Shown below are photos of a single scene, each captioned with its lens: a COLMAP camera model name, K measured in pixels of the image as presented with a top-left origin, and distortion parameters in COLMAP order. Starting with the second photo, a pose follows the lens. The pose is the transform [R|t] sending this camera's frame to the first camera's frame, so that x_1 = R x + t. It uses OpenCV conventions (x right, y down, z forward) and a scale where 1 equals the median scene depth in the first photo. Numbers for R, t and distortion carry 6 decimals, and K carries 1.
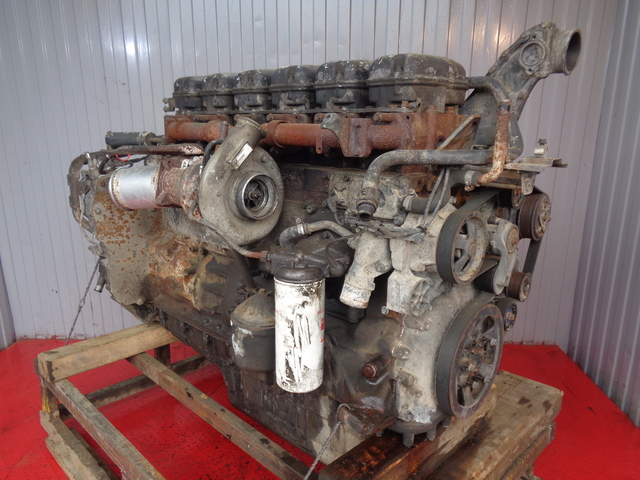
lens RADIAL K [[476.8, 0, 320.0], [0, 476.8, 240.0], [0, 0, 1]] dist [-0.000602, 0.001462]
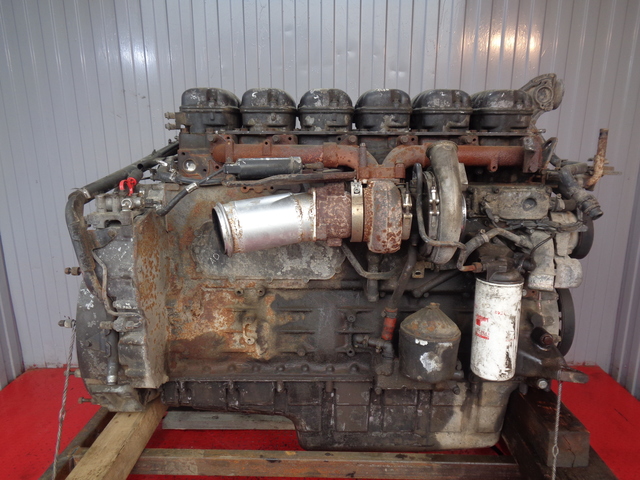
lens RADIAL K [[476.8, 0, 320.0], [0, 476.8, 240.0], [0, 0, 1]] dist [-0.000602, 0.001462]
pose [[0.732539, -0.148818, 0.664259, -0.901054], [0.161020, 0.986000, 0.043329, -0.109355], [-0.661407, 0.075219, 0.746246, 0.343853]]
